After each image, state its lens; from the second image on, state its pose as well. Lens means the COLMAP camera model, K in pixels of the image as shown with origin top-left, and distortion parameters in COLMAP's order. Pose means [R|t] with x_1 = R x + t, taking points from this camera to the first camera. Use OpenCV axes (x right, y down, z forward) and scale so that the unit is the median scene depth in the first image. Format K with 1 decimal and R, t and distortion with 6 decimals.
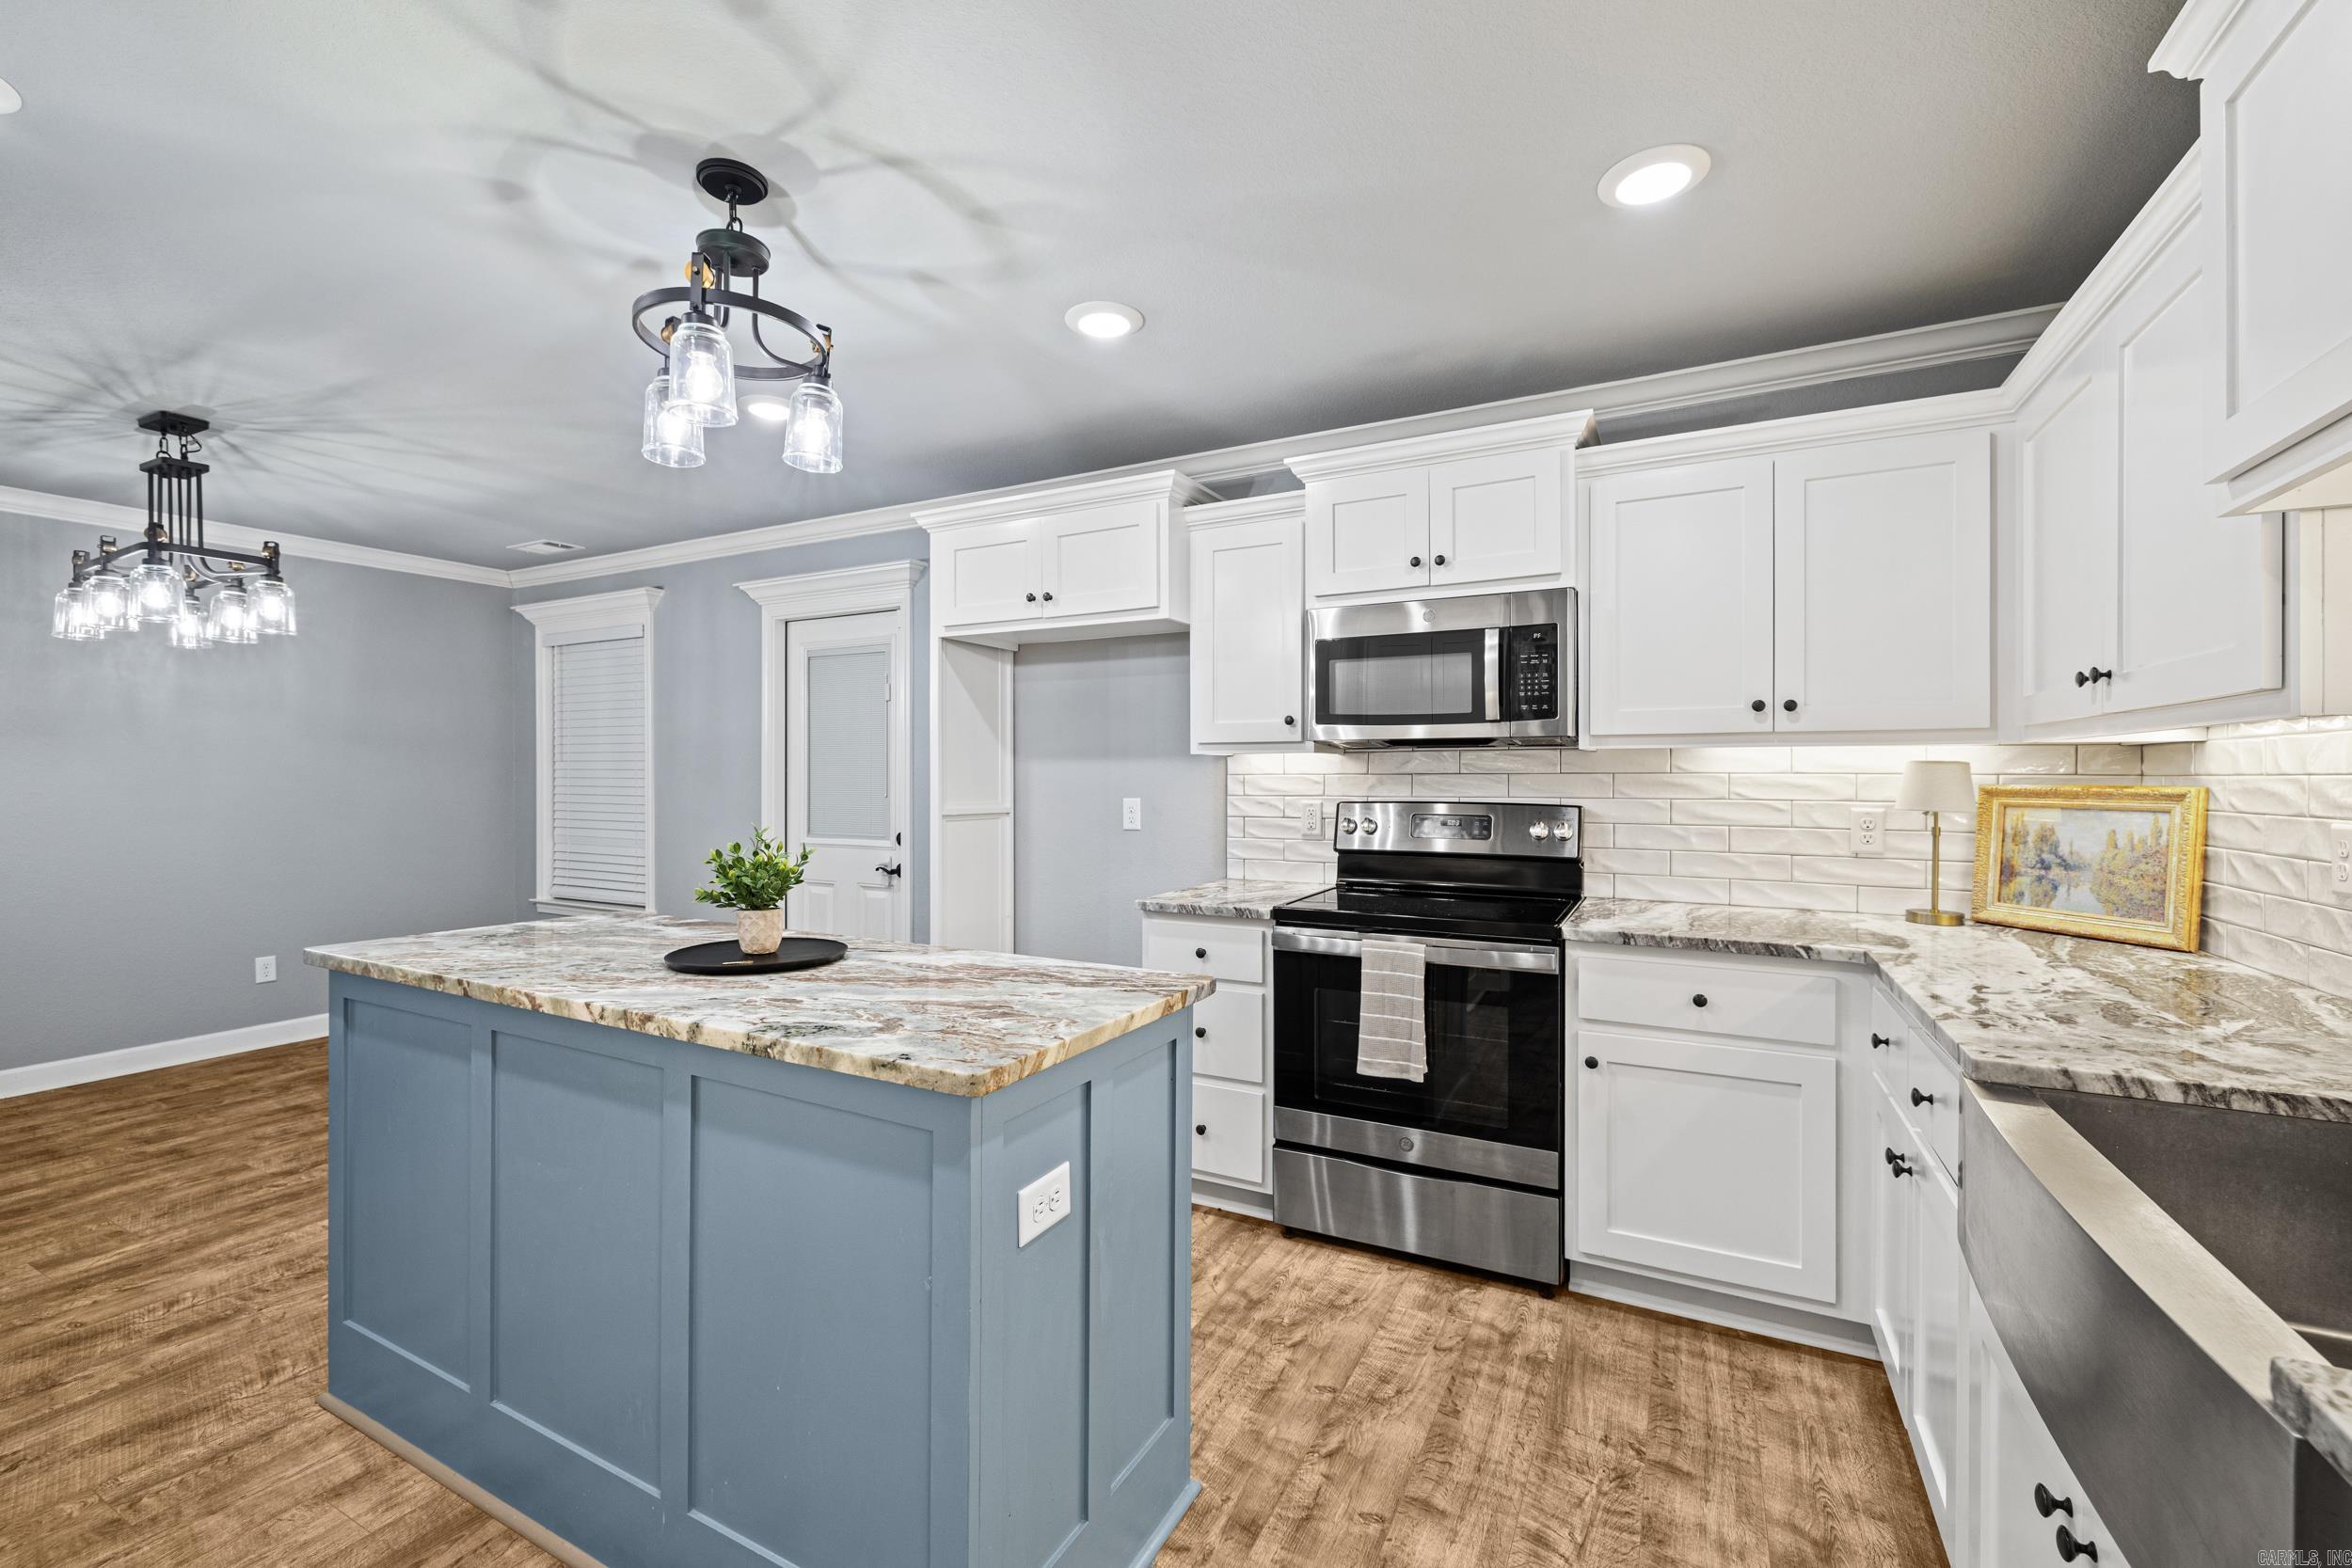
lens RADIAL K [[988.0, 0, 1172.6], [0, 988.0, 776.7], [0, 0, 1]] dist [0.000230, -0.000384]
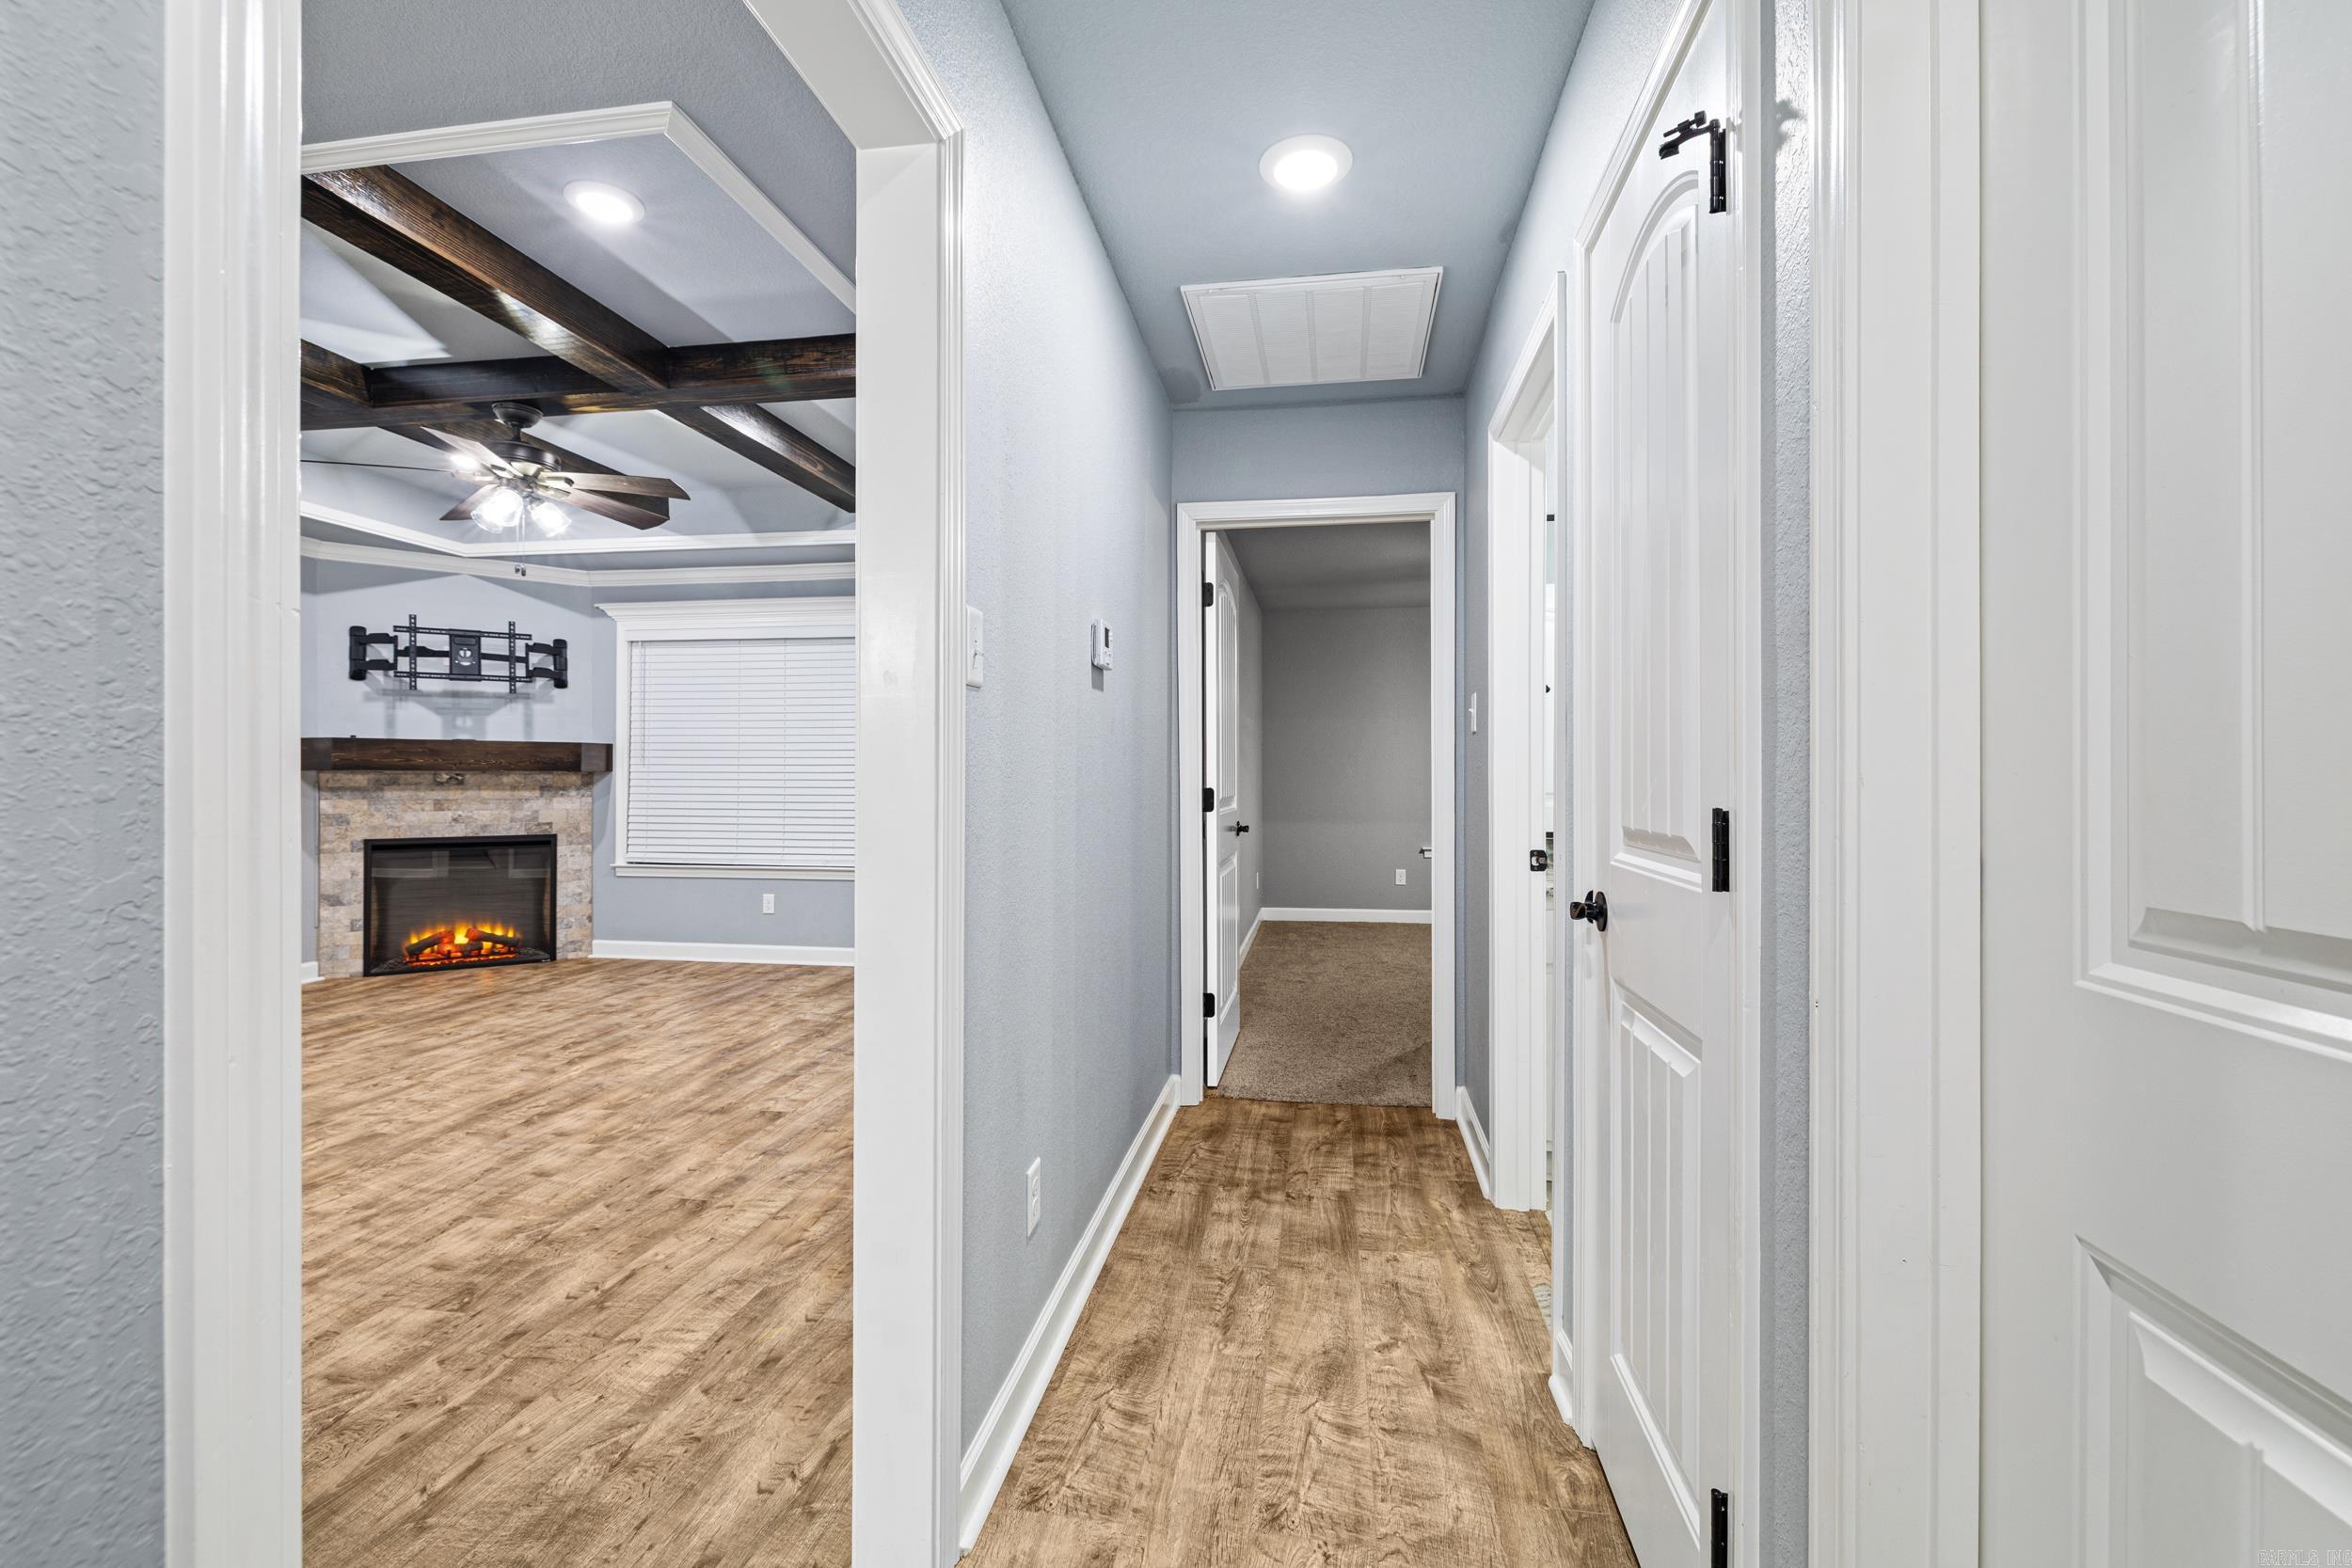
lens RADIAL K [[988.0, 0, 1184.4], [0, 988.0, 779.4], [0, 0, 1]] dist [0.000230, -0.000384]
pose [[-0.944304, 0.004519, -0.329042, -0.684379], [0.003041, 0.999983, 0.005008, 0.026558], [0.329059, 0.003729, -0.944302, 1.268007]]
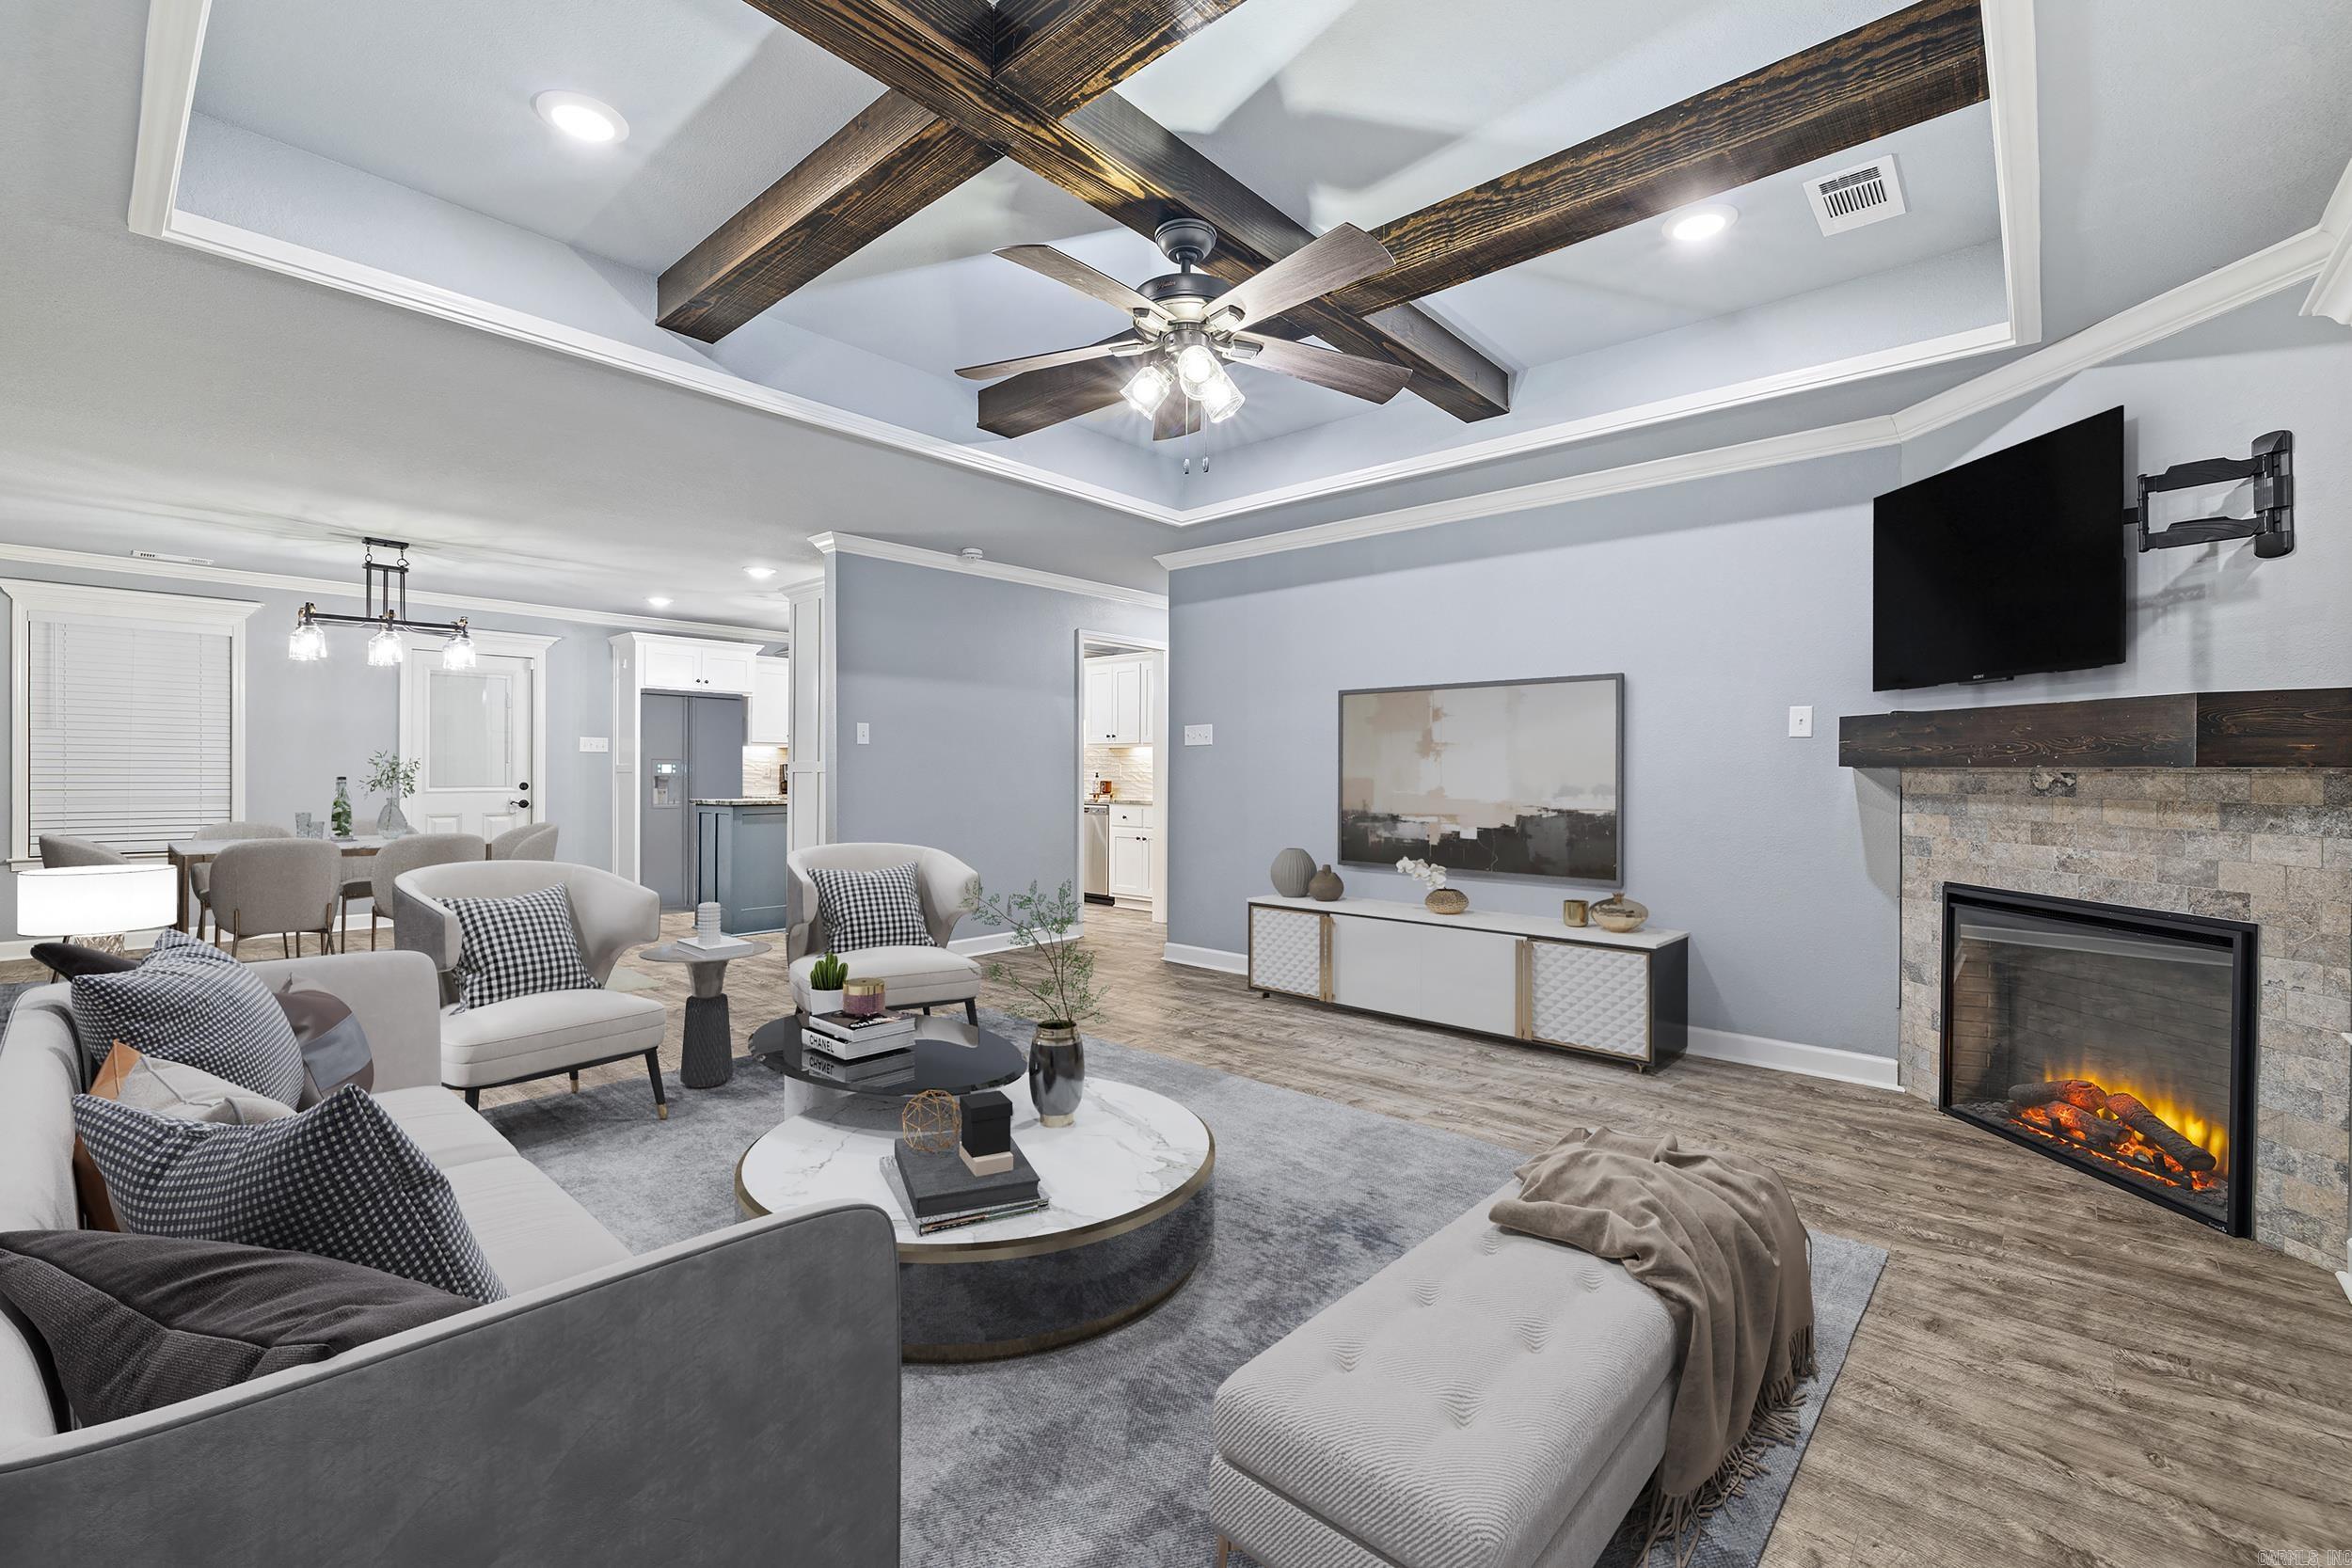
lens RADIAL K [[988.0, 0, 1166.1], [0, 988.0, 770.6], [0, 0, 1]] dist [0.000230, -0.000384]
pose [[0.238200, 0.005195, 0.971202, -0.926624], [-0.009422, 0.999951, -0.003038, 0.028292], [-0.971171, -0.008427, 0.238237, 0.371967]]
